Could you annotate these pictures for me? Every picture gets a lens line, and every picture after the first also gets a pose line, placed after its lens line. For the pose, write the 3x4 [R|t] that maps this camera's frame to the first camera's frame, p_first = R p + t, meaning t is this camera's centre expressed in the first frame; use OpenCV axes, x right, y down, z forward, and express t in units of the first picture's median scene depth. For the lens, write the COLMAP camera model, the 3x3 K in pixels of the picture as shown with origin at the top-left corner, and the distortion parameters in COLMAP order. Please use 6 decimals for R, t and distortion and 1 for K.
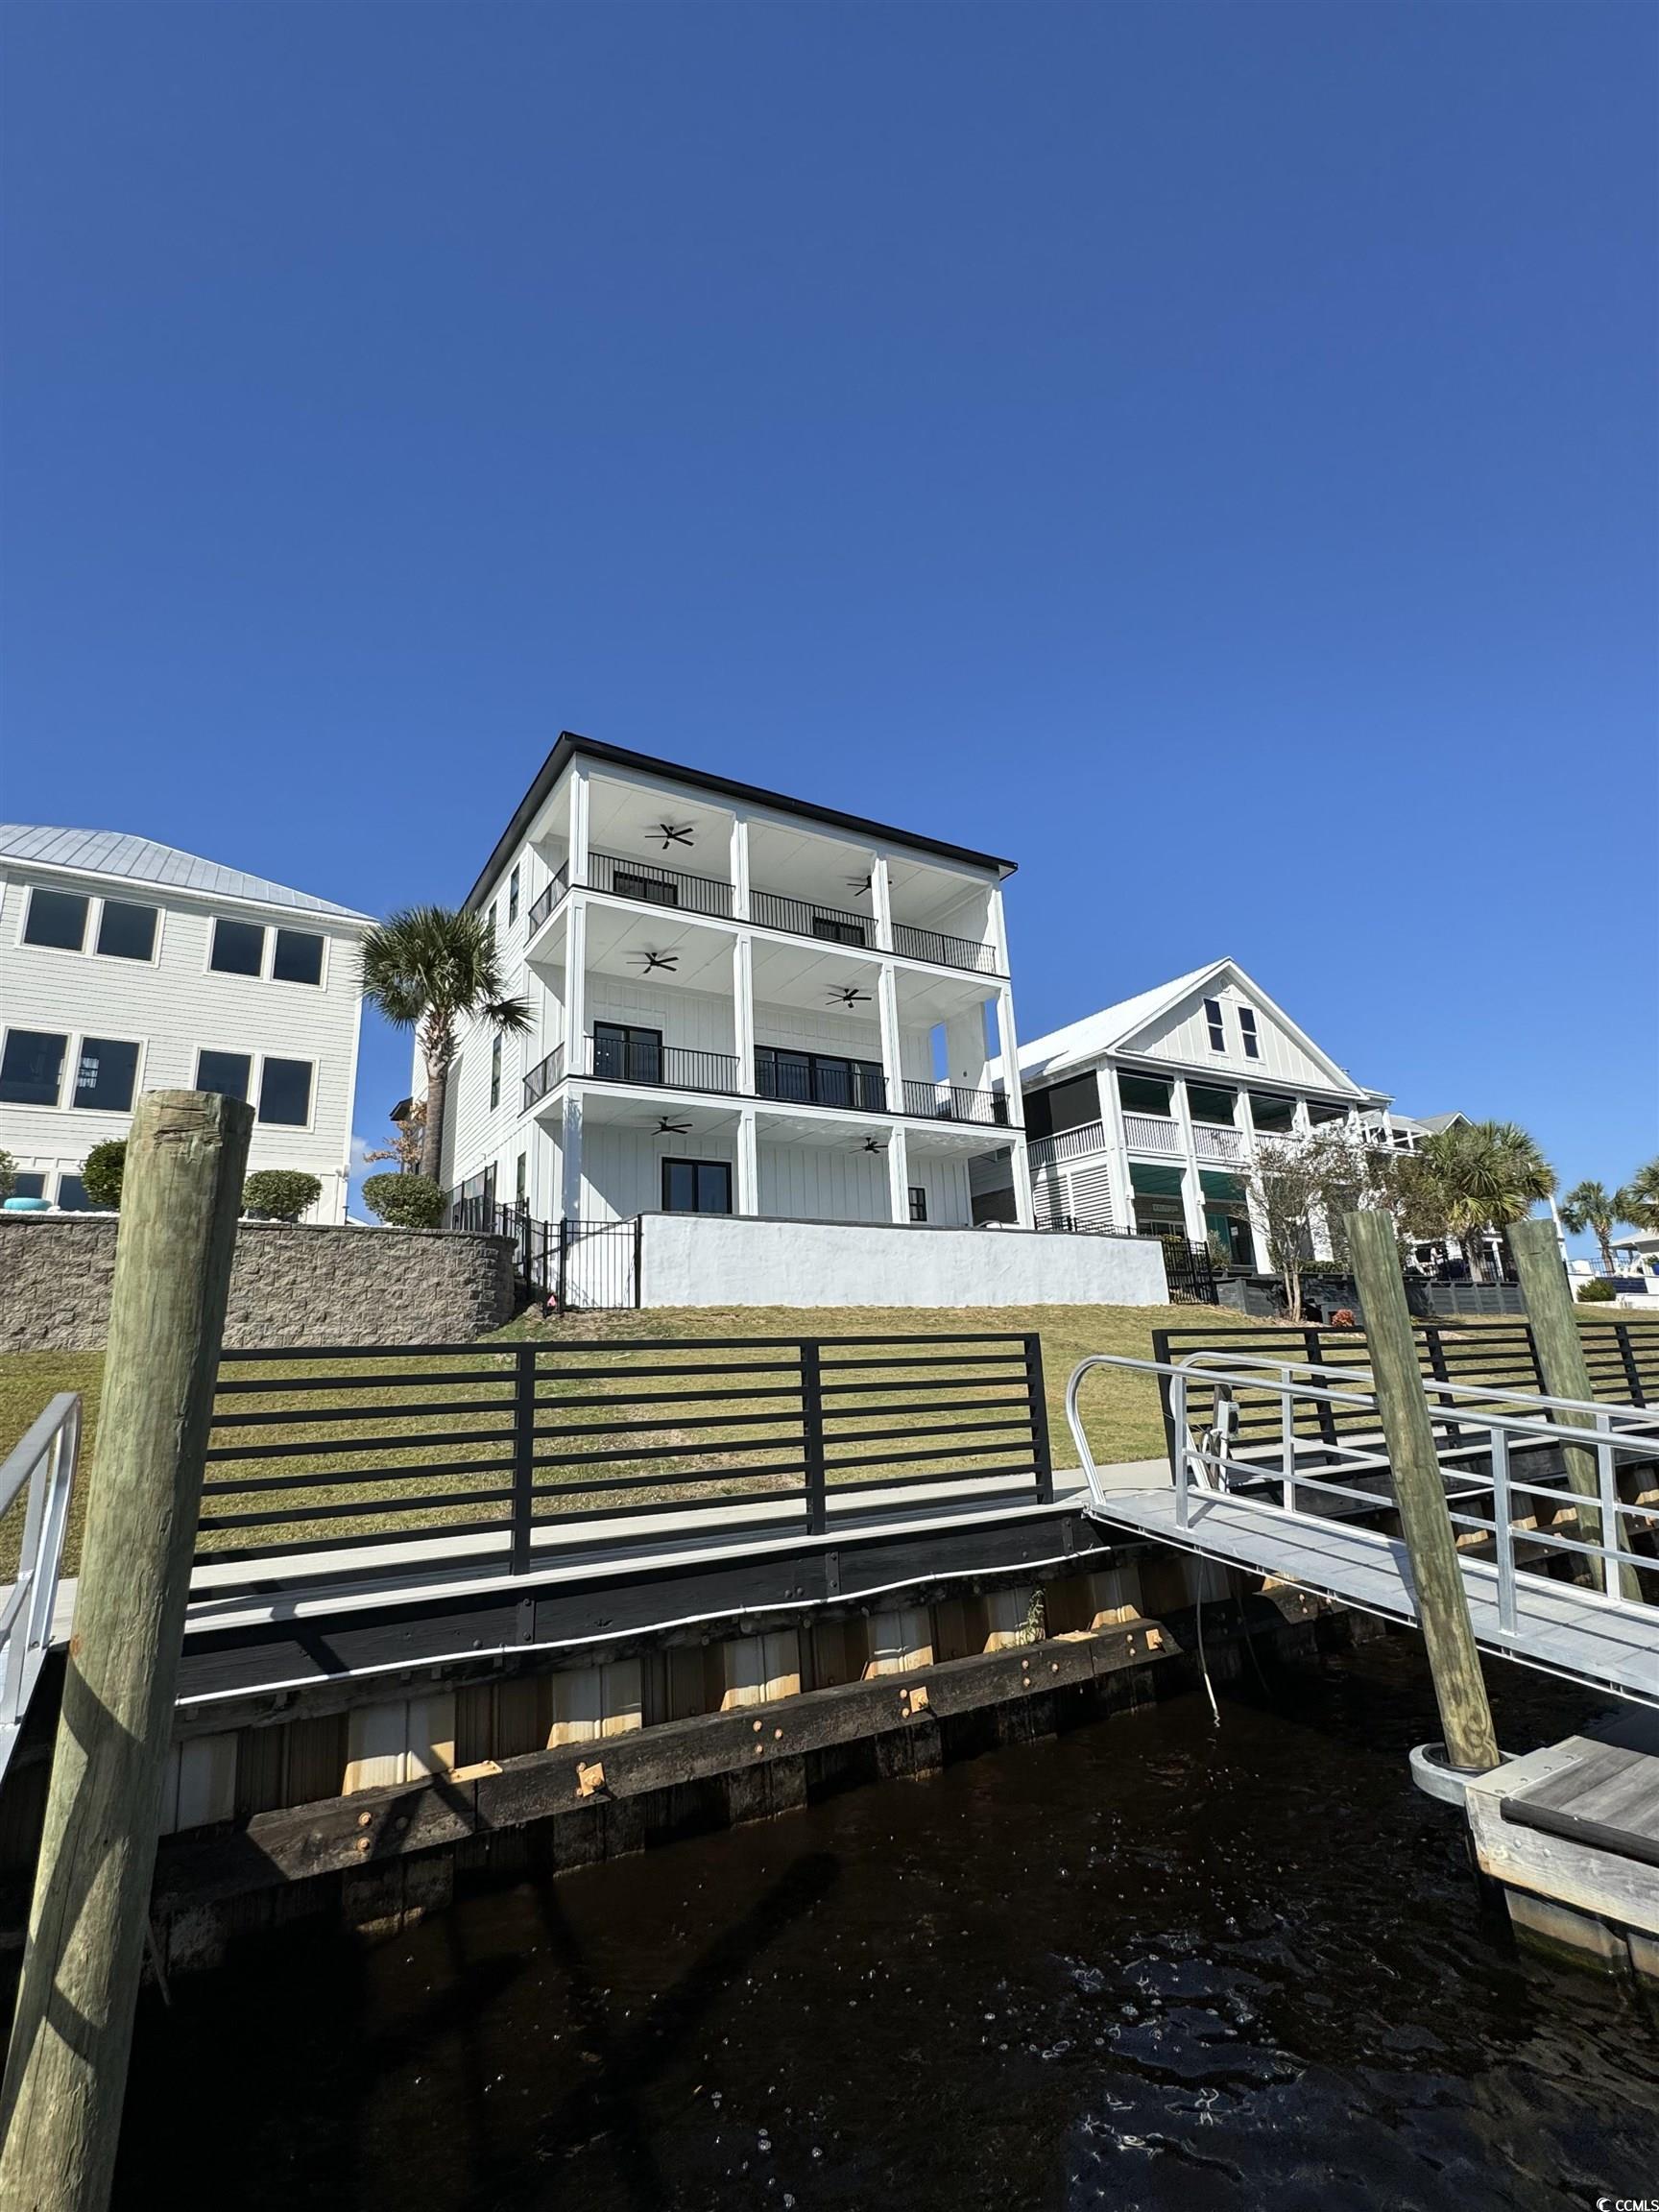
lens RADIAL K [[1031.5, 0, 829.5], [0, 1031.5, 1106.0], [0, 0, 1]] dist [-0.002019, -0.000223]
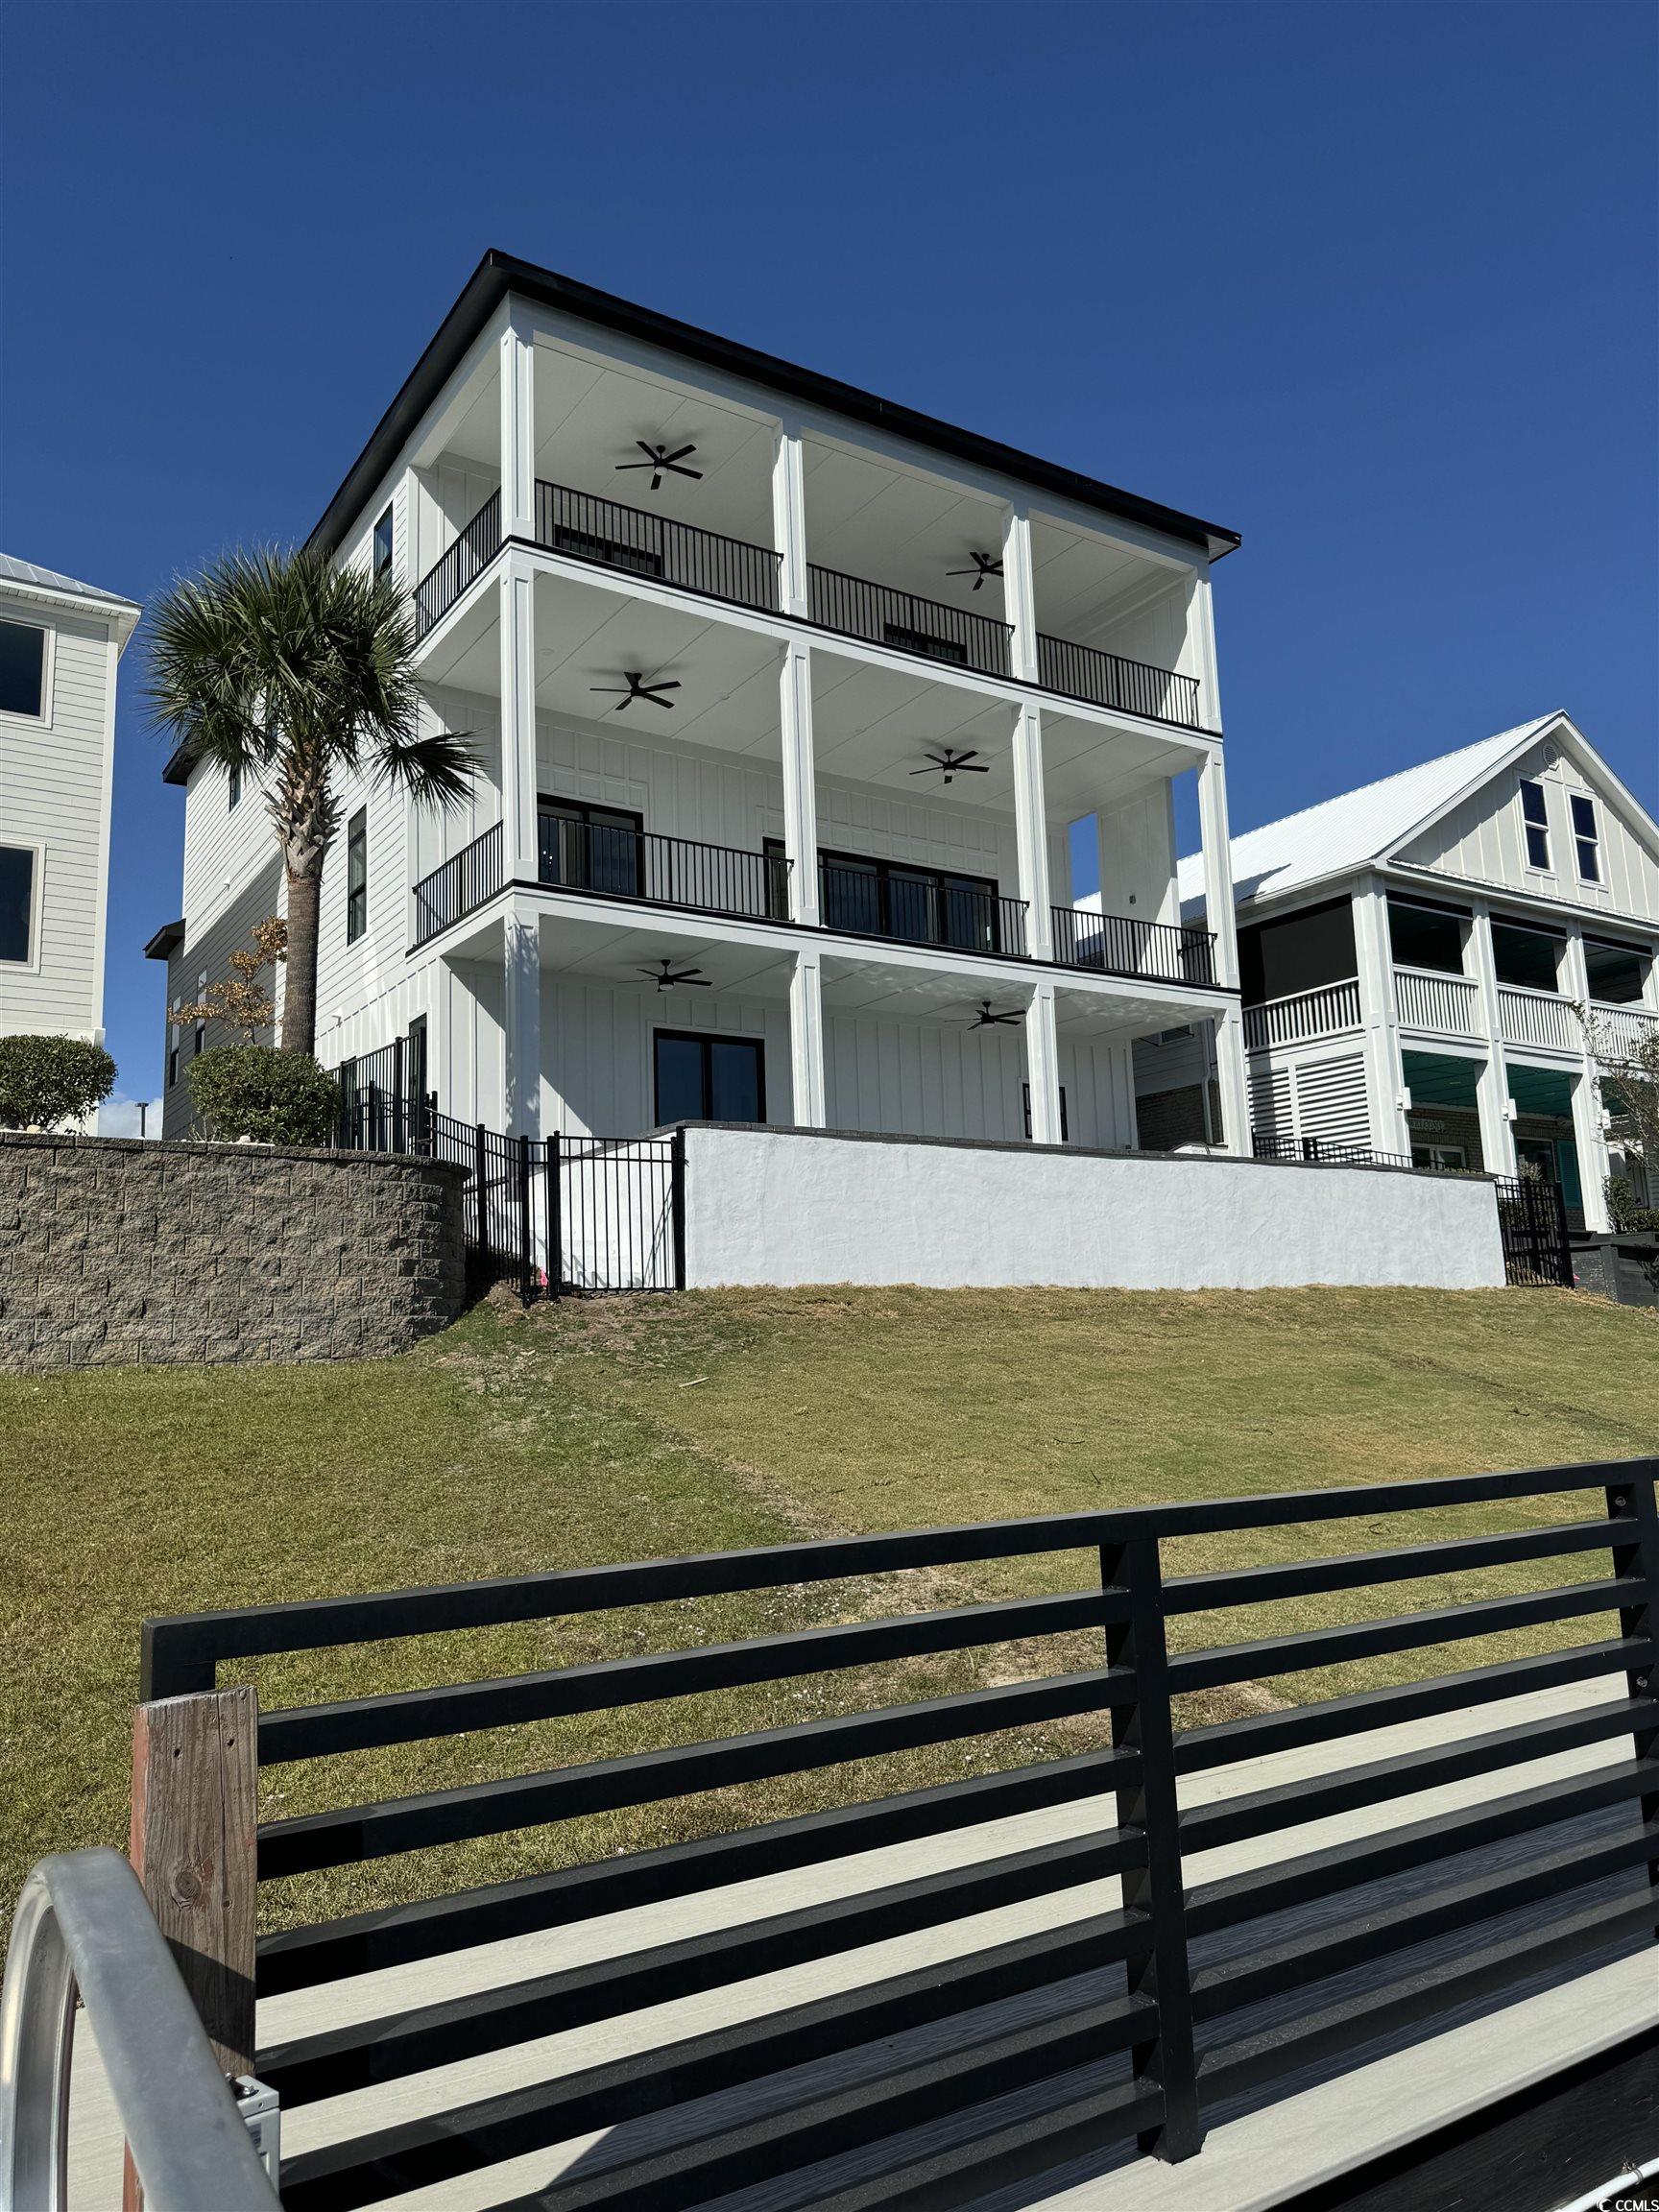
lens RADIAL K [[1566.2, 0, 829.5], [0, 1566.2, 1106.0], [0, 0, 1]] dist [0.125290, -0.230679]
pose [[0.999324, 0.015663, 0.033252, -0.088563], [-0.018731, 0.995389, 0.094076, 0.007497], [-0.031625, -0.094635, 0.995010, 0.093279]]
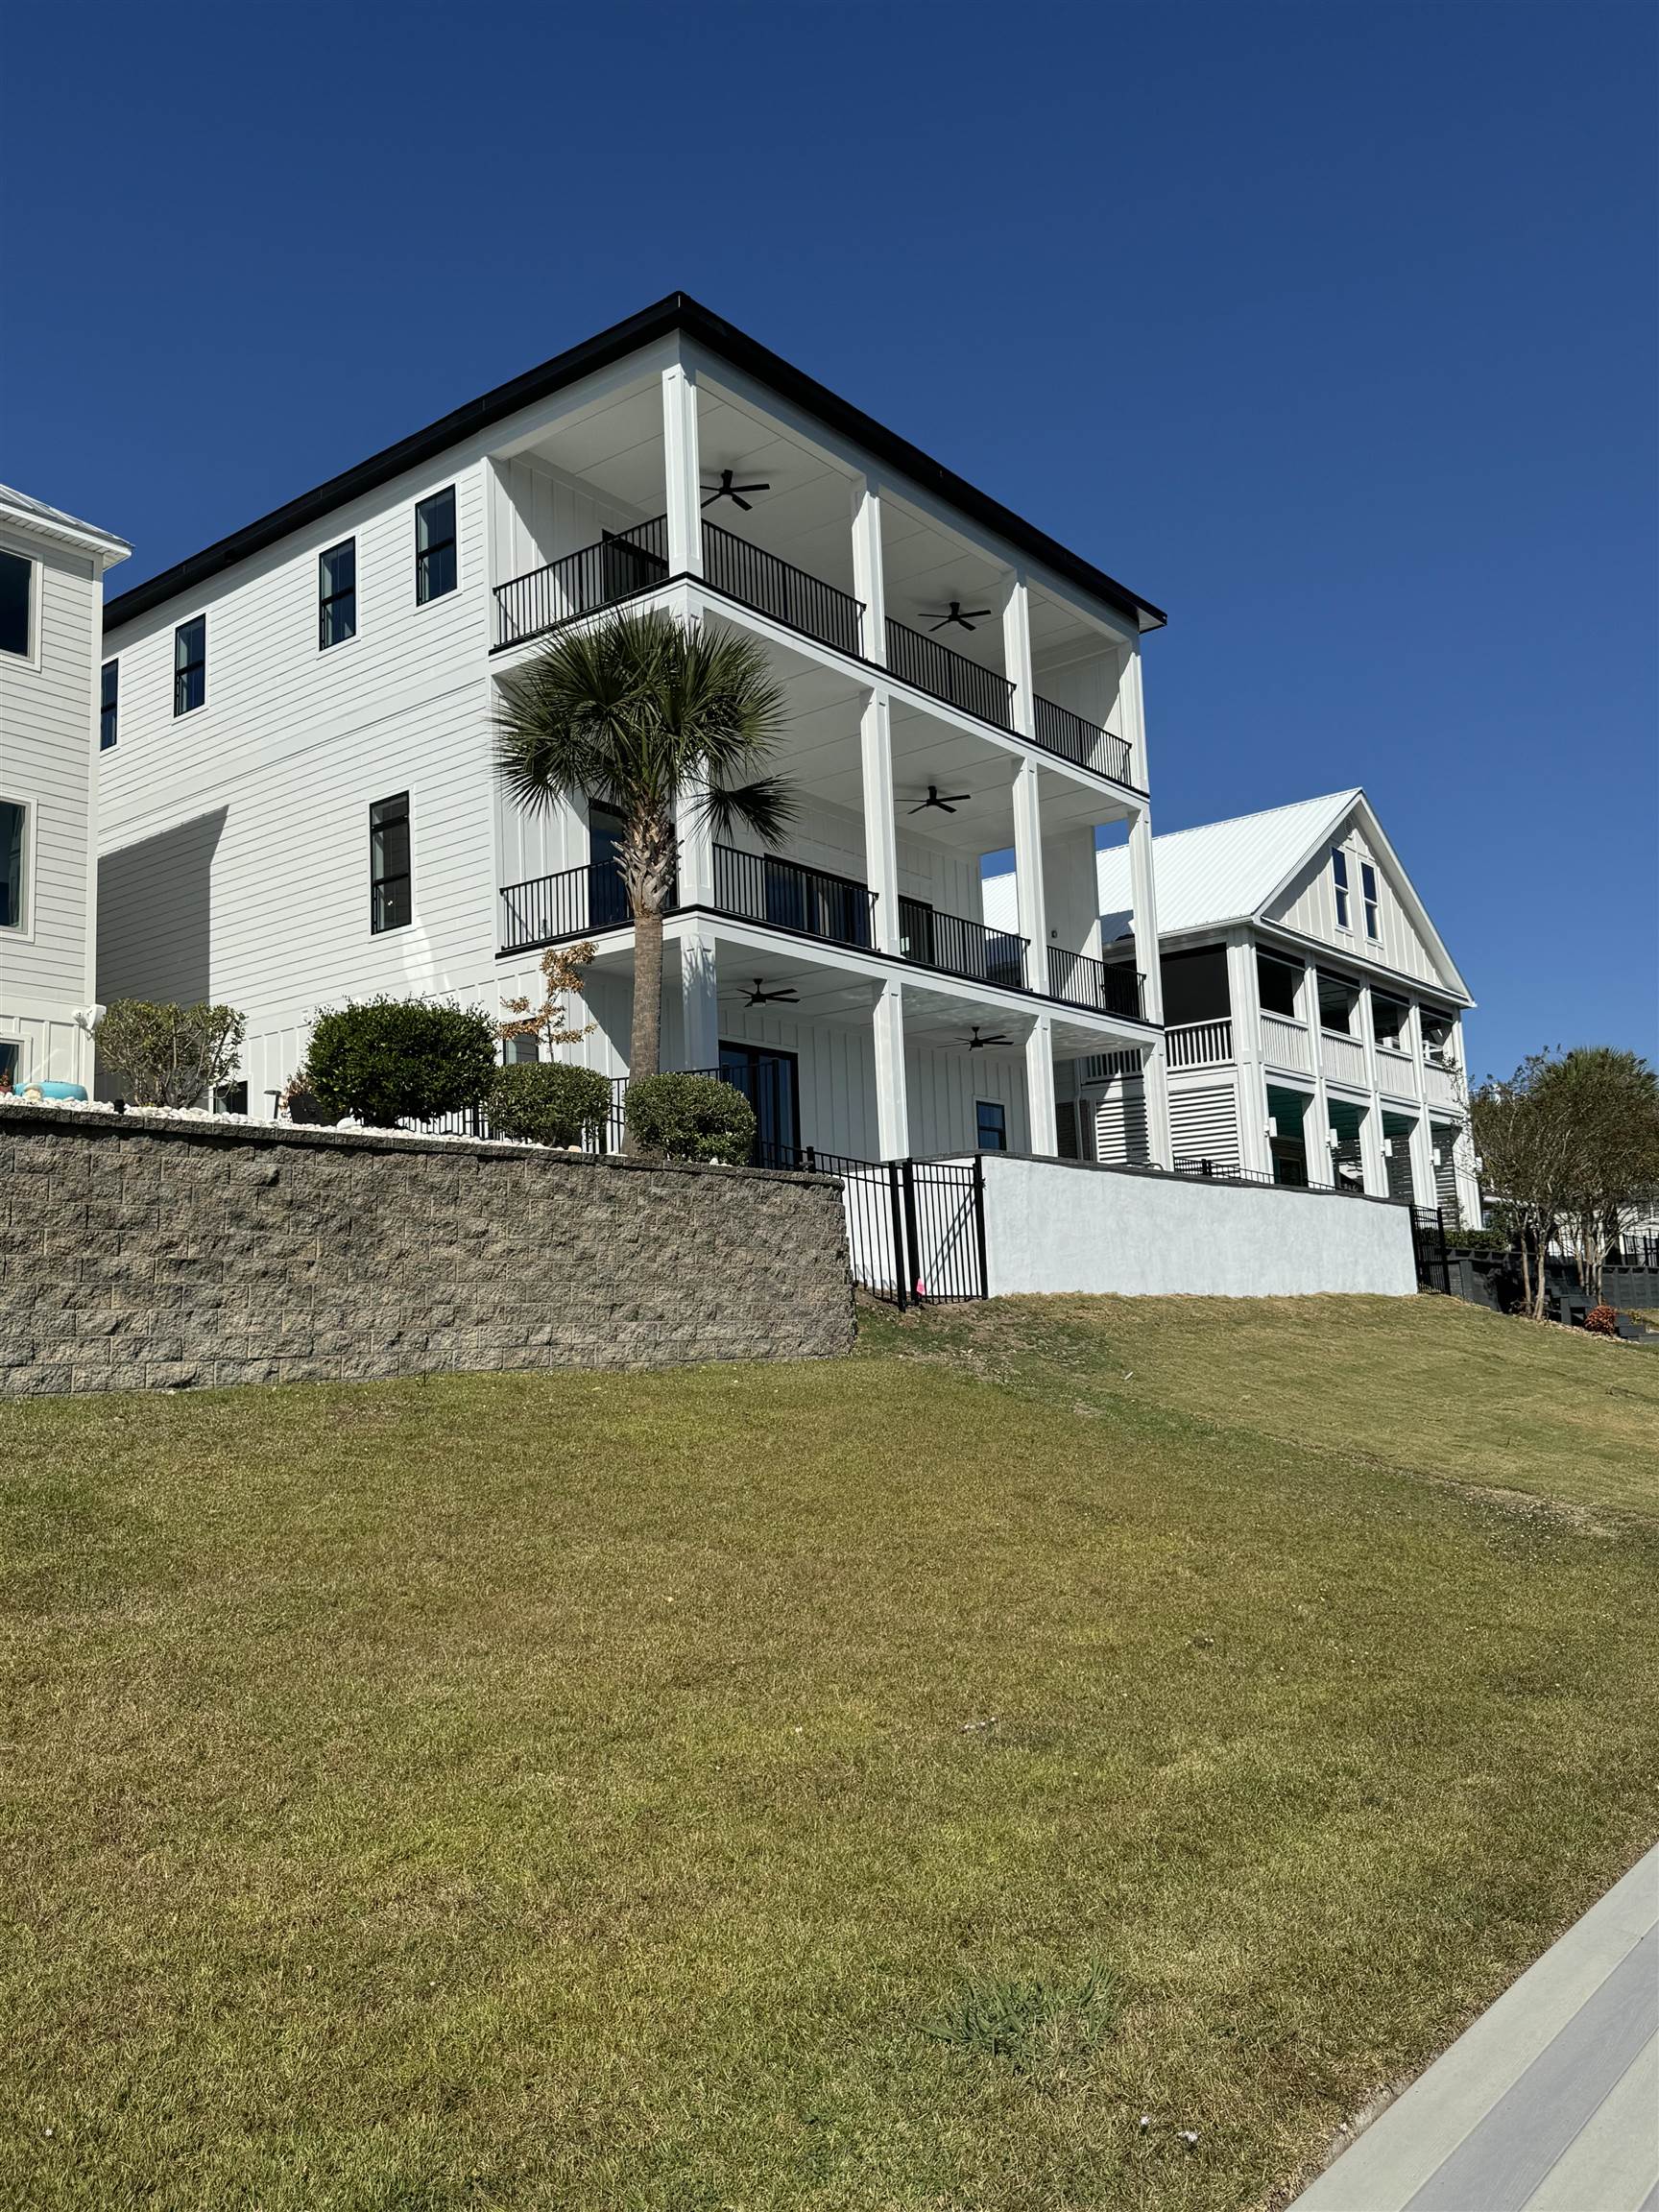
lens RADIAL K [[1717.5, 0, 829.5], [0, 1717.5, 1106.0], [0, 0, 1]] dist [0.084865, -0.001569]
pose [[0.940255, 0.055089, 0.335984, -0.433301], [-0.090689, 0.991695, 0.091191, -0.010630], [-0.328170, -0.116213, 0.937443, 0.011259]]
